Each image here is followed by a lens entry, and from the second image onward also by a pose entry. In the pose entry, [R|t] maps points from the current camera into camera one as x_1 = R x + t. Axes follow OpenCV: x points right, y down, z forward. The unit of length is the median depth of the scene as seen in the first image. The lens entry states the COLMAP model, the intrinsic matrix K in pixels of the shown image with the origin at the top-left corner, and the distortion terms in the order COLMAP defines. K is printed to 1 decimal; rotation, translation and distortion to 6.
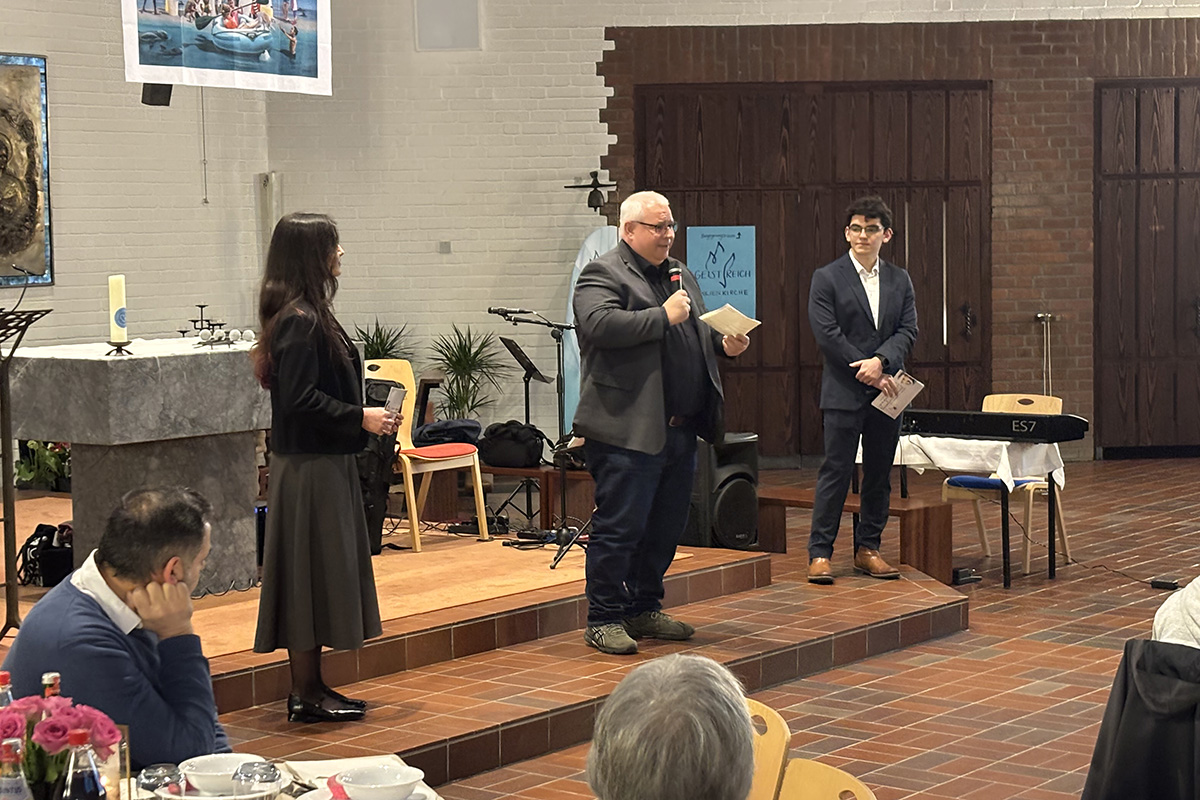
lens RADIAL K [[2293.2, 0, 595.0], [0, 2293.2, 376.4], [0, 0, 1]] dist [0.424176, -2.510794]
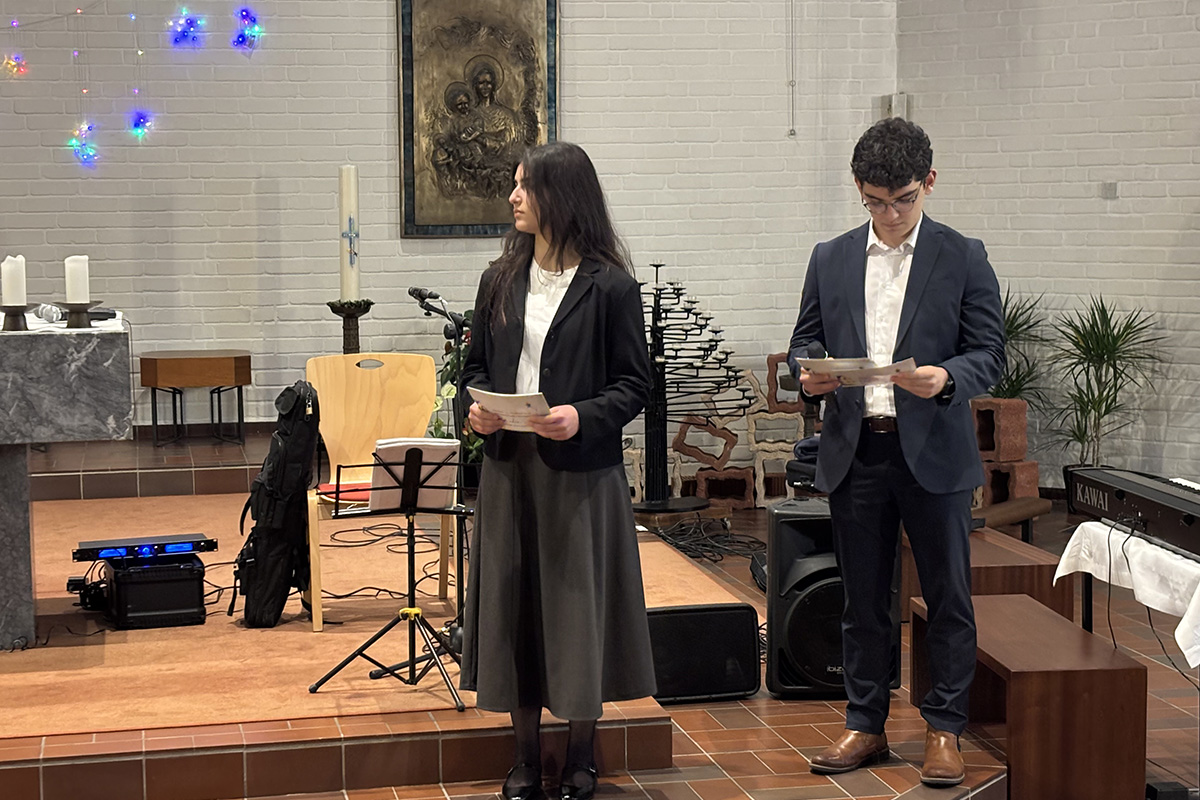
lens RADIAL K [[2187.8, 0, 600.8], [0, 2187.8, 458.7], [0, 0, 1]] dist [0.263244, -1.260435]
pose [[0.765925, 0.087019, -0.637013, 0.418308], [-0.042141, 0.995462, 0.085315, -0.037852], [0.641547, -0.038501, 0.766117, 0.548523]]
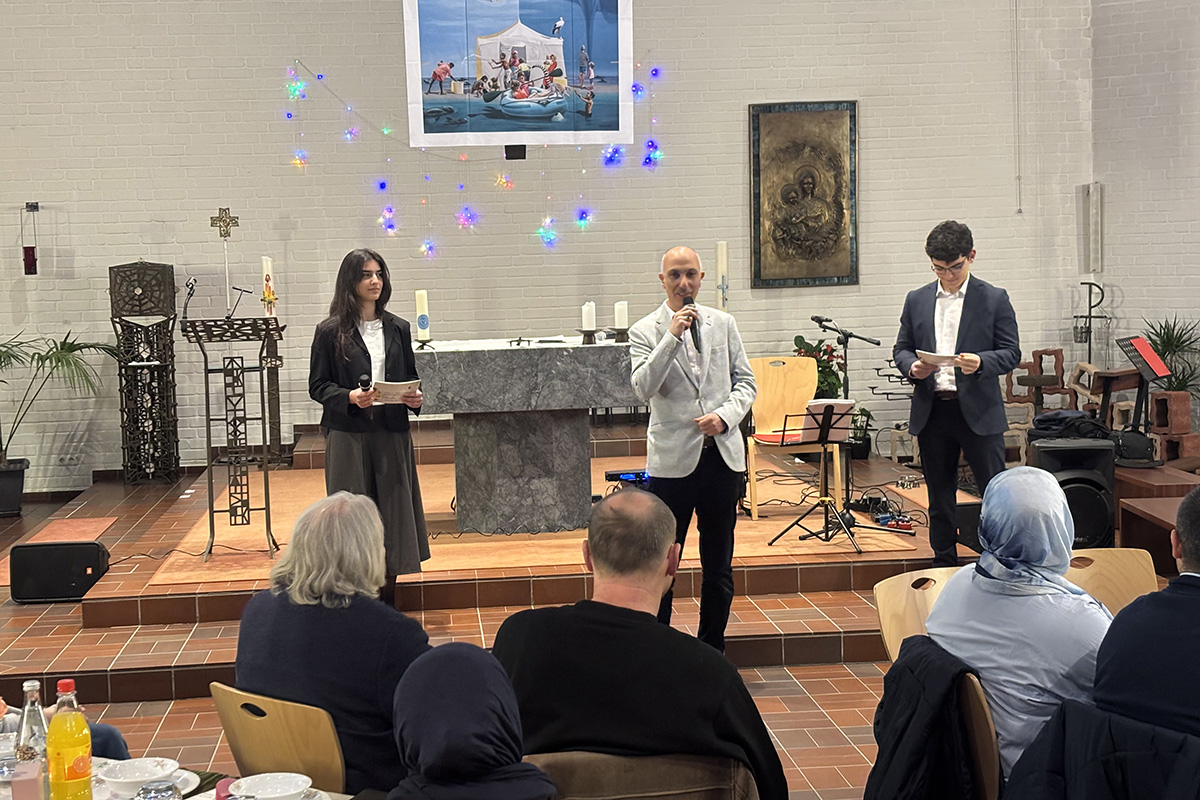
lens RADIAL K [[1881.8, 0, 600.0], [0, 1881.8, 400.0], [0, 0, 1]] dist [0.223488, -0.846348]
pose [[0.691701, 0.053849, -0.720173, 0.572669], [-0.027974, 0.998466, 0.047789, -0.030586], [0.721642, -0.012910, 0.692147, 0.272111]]
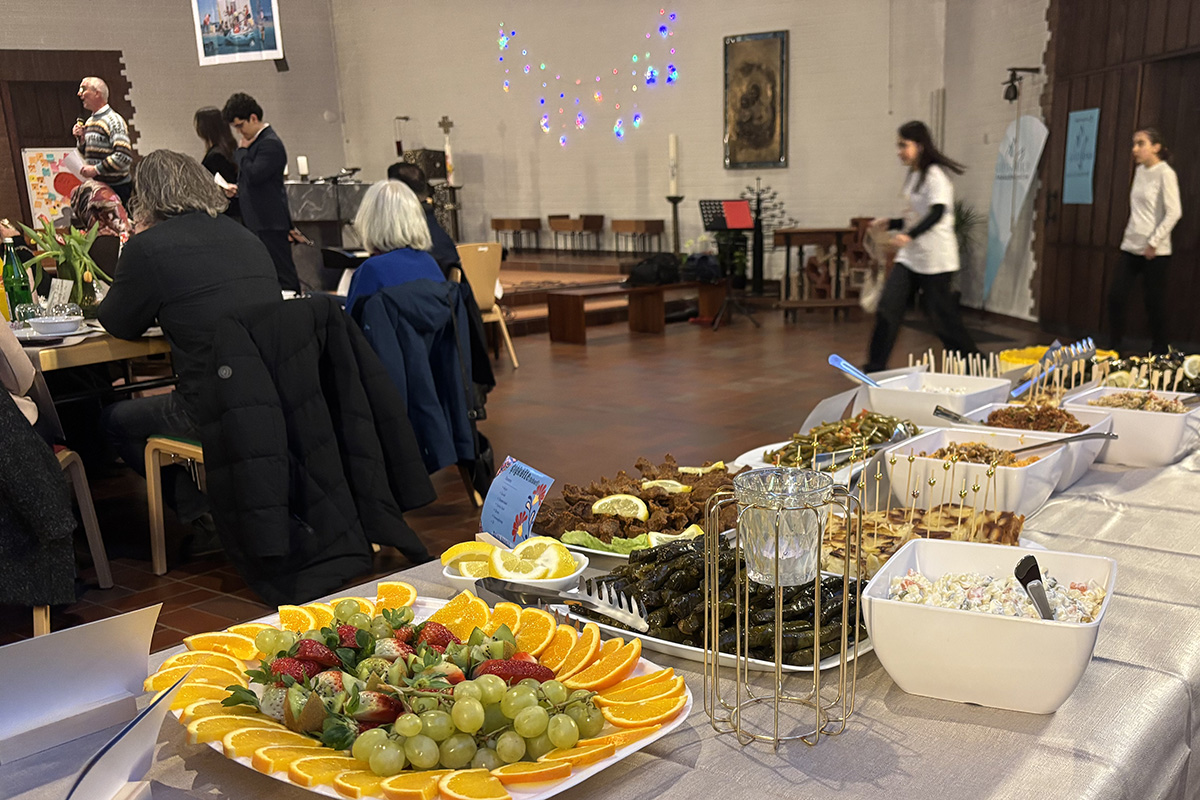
lens RADIAL K [[1124.0, 0, 742.5], [0, 1124.0, 550.3], [0, 0, 1]] dist [0.007555, -0.012345]
pose [[0.080897, 0.314936, -0.945659, 0.955727], [-0.058139, 0.948644, 0.310956, -0.038005], [0.995025, 0.029824, 0.095053, 1.252660]]
